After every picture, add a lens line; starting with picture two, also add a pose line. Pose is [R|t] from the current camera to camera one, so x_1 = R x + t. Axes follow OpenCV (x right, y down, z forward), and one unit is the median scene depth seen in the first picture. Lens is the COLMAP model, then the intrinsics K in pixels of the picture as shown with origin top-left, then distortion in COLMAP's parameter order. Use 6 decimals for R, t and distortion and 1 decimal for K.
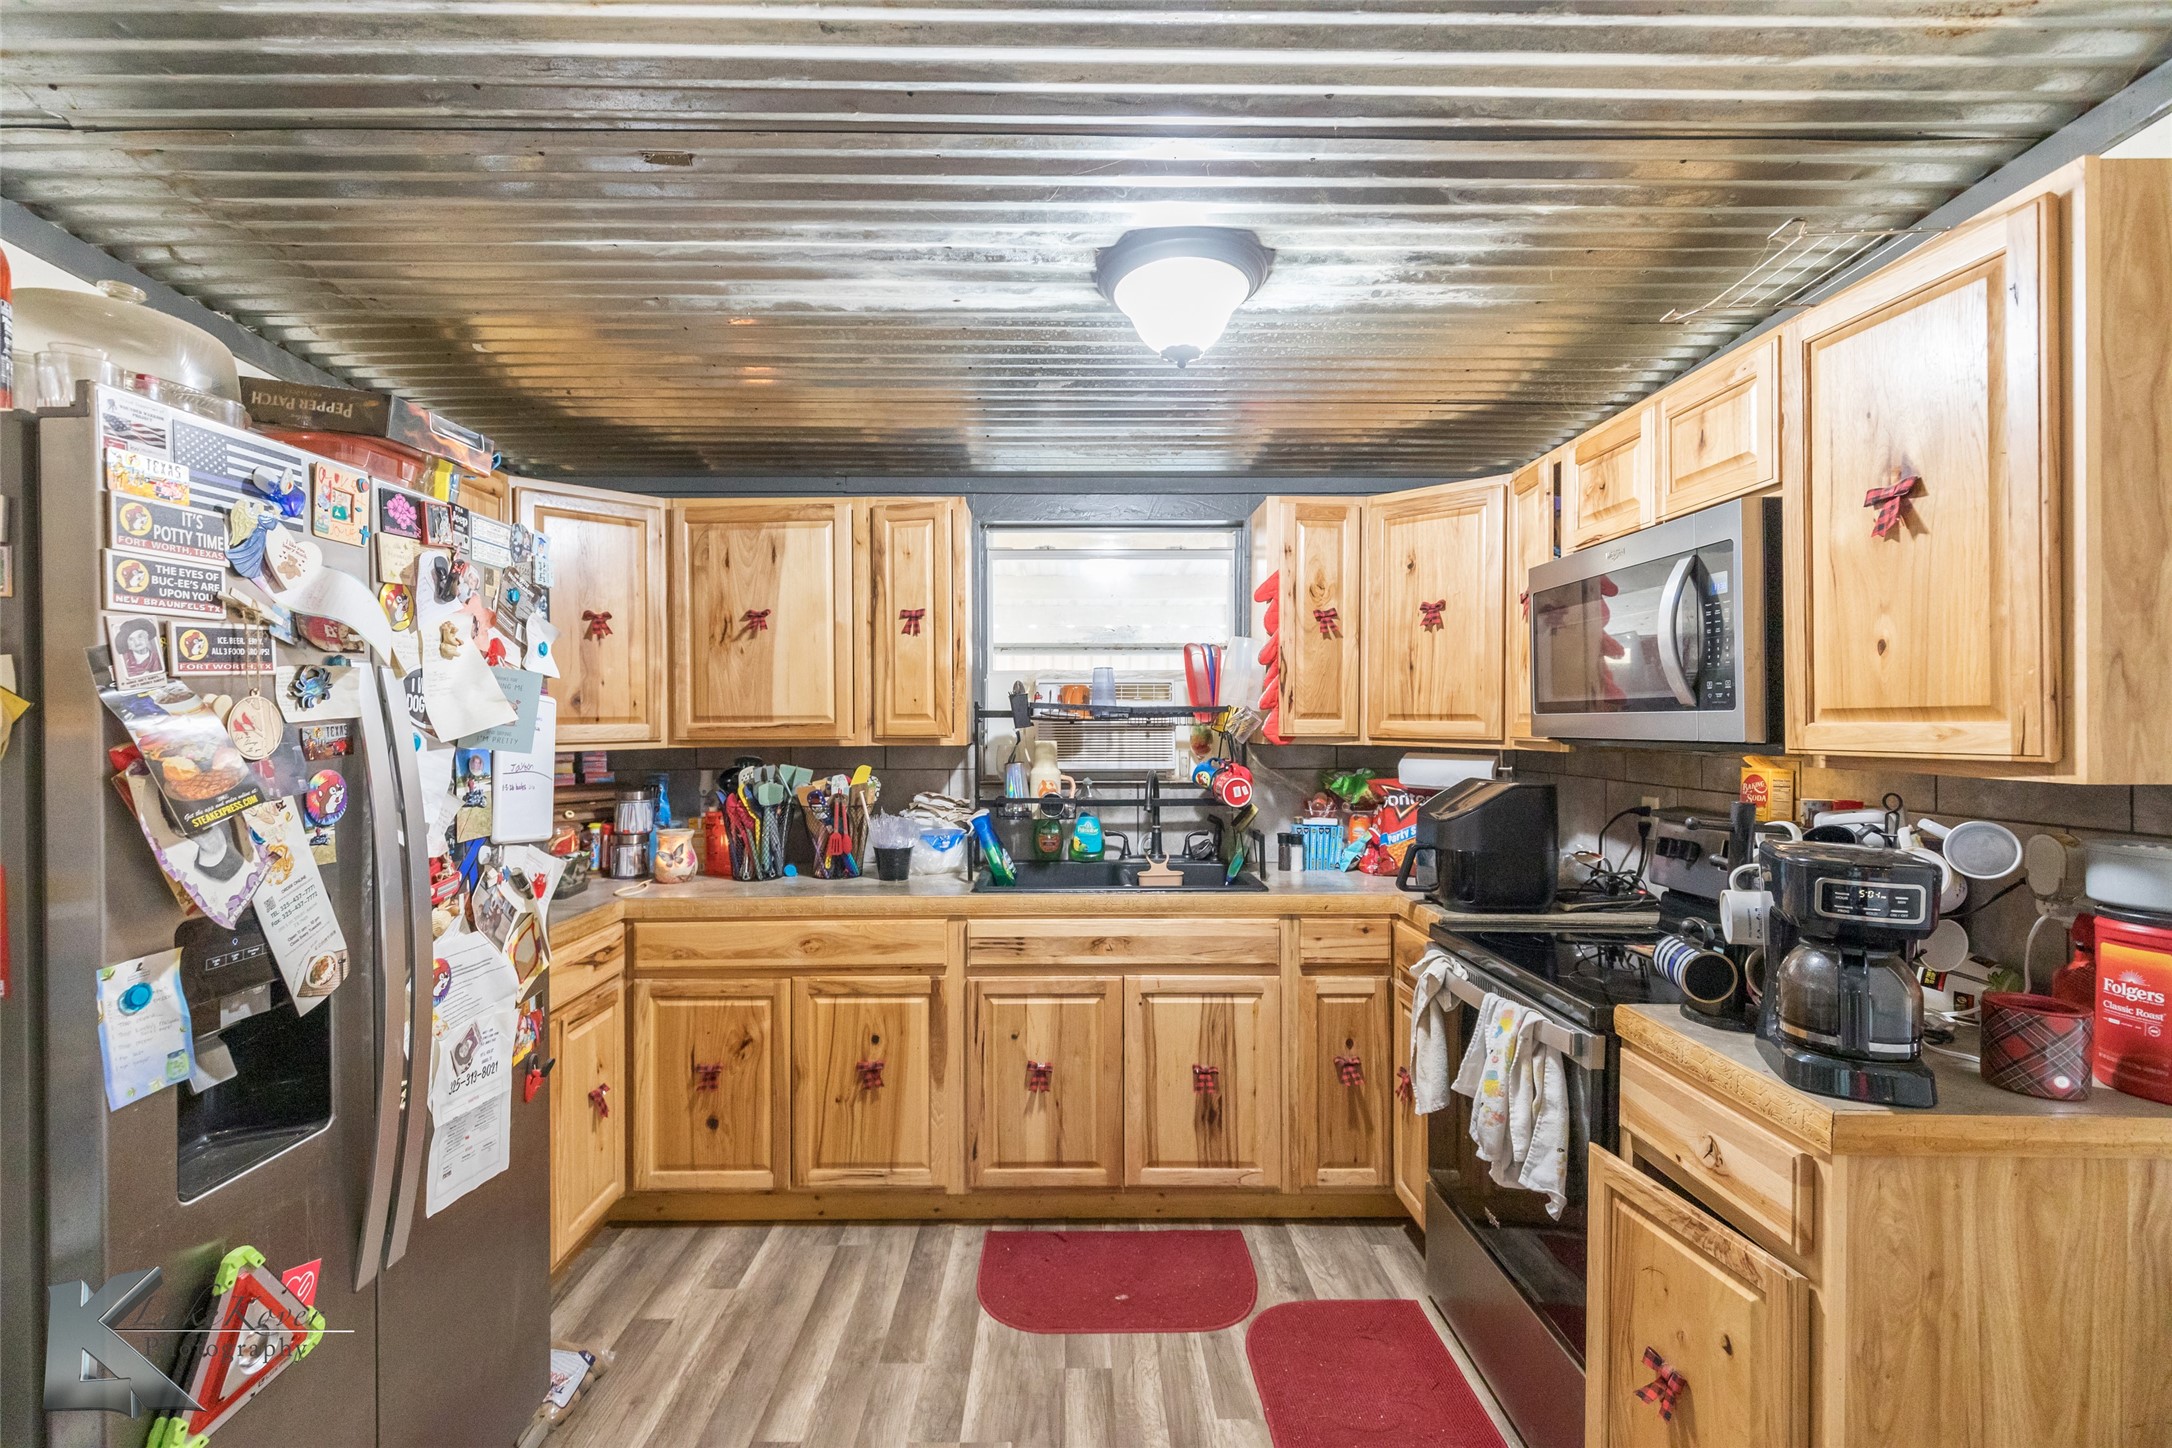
lens RADIAL K [[987.3, 0, 1074.9], [0, 987.3, 712.4], [0, 0, 1]] dist [0.010637, -0.005800]
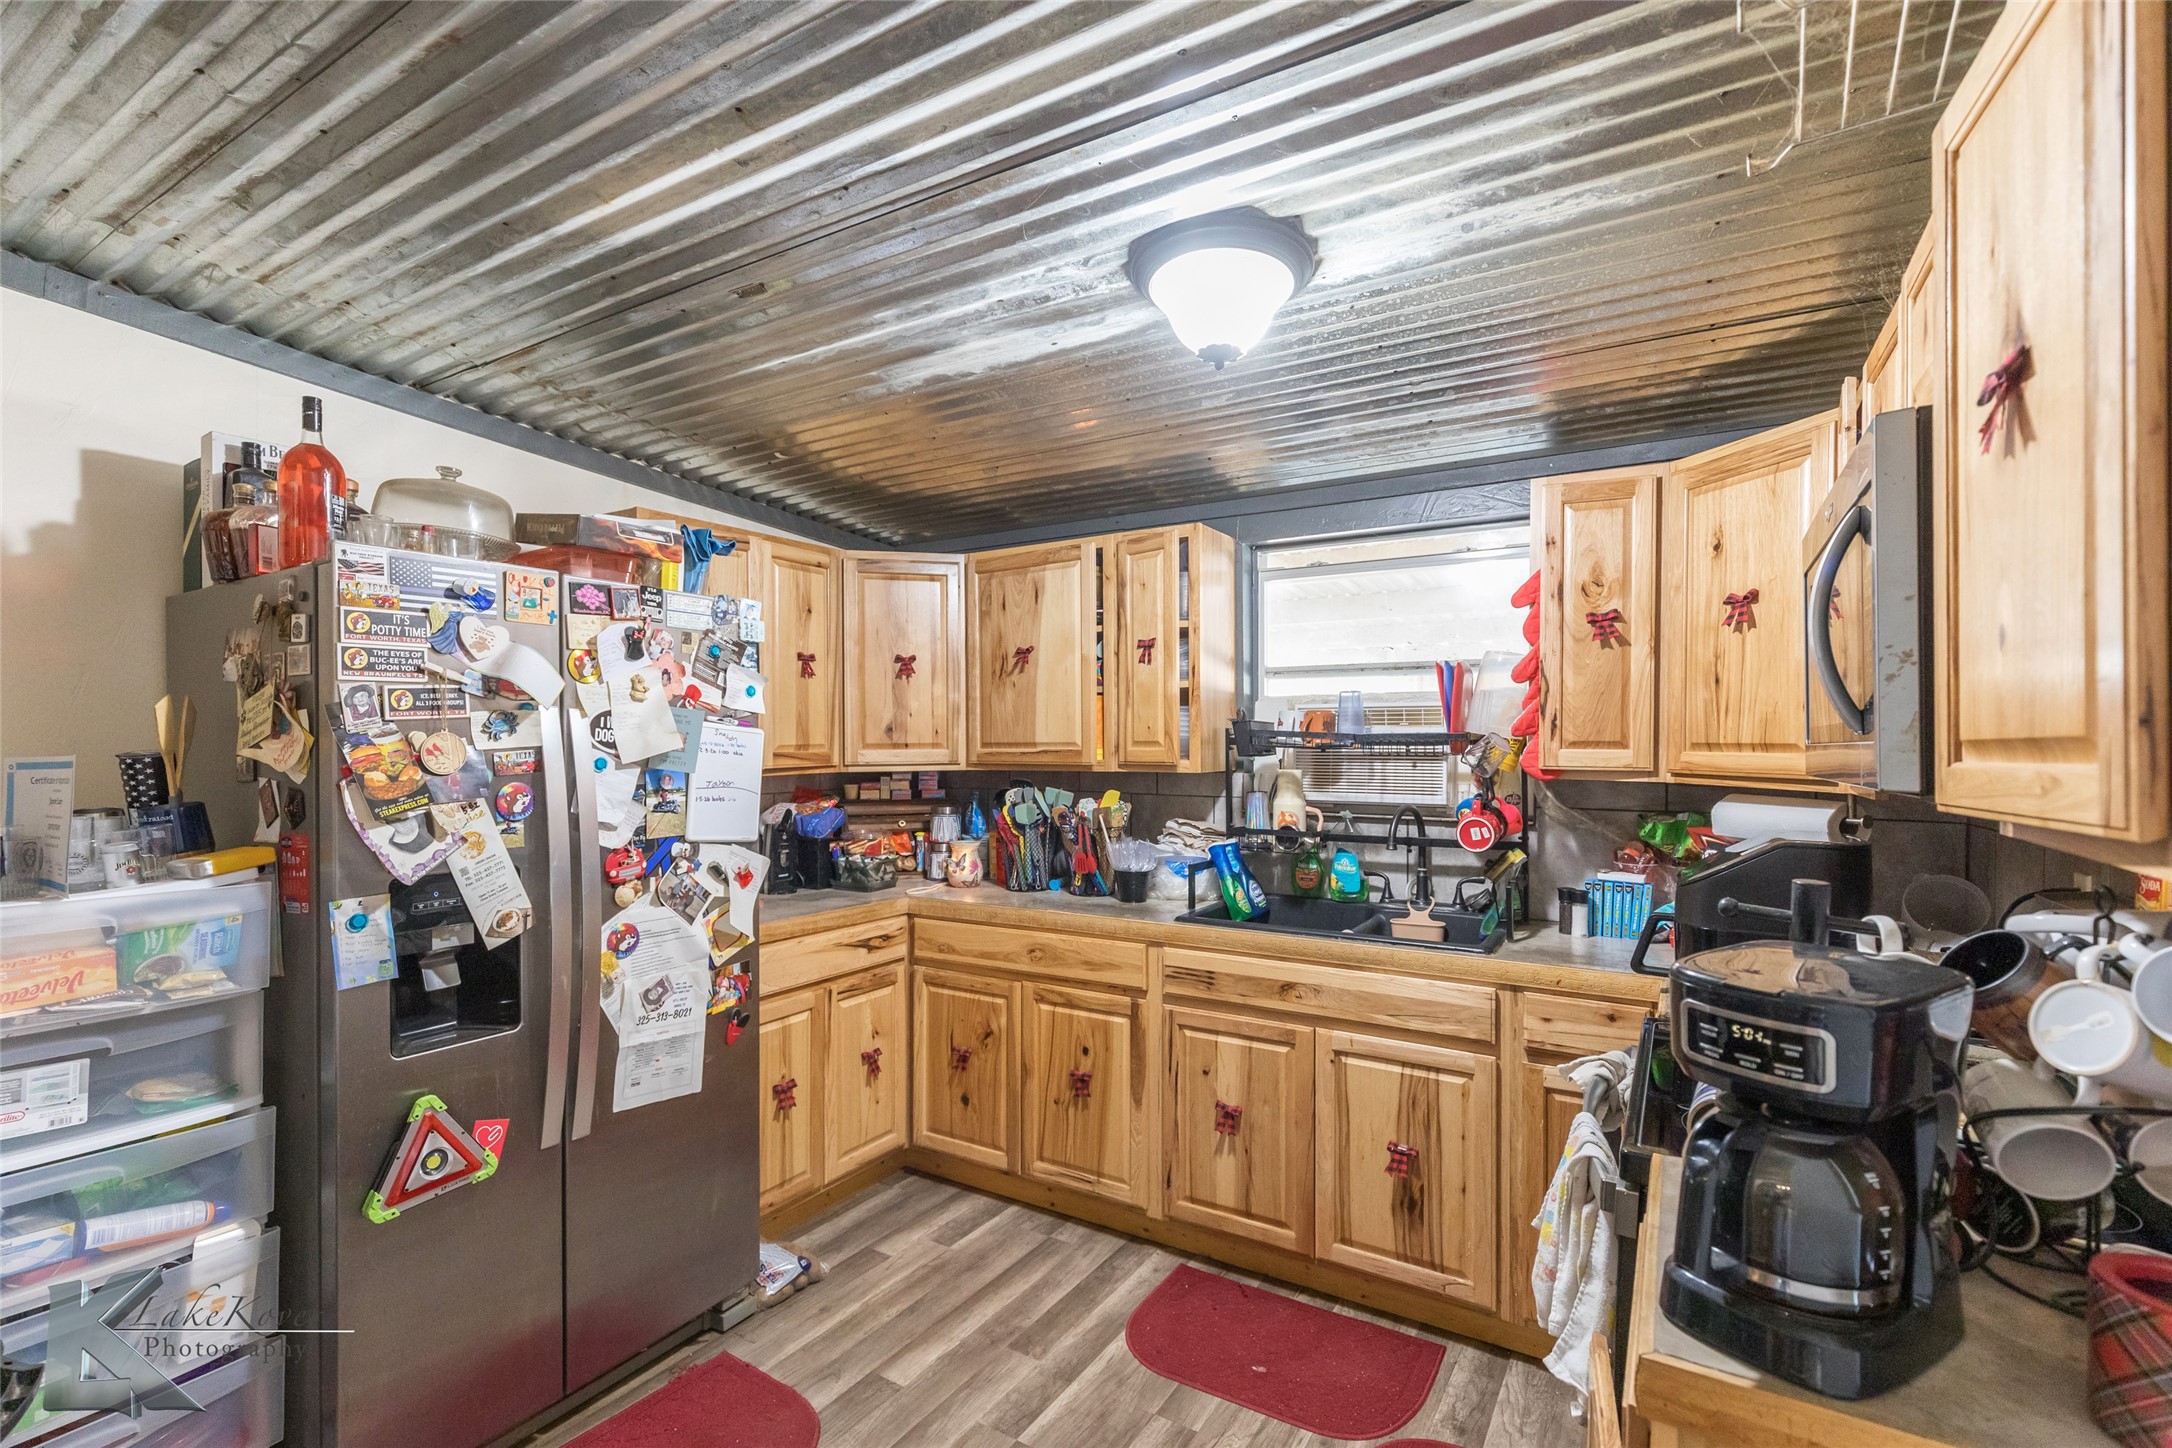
lens RADIAL K [[987.3, 0, 1071.8], [0, 987.3, 736.8], [0, 0, 1]] dist [0.010637, -0.005800]
pose [[0.847037, -0.000694, -0.531533, 0.361895], [0.001137, 0.999999, 0.000507, -0.004236], [0.531532, -0.001033, 0.847037, 0.107672]]
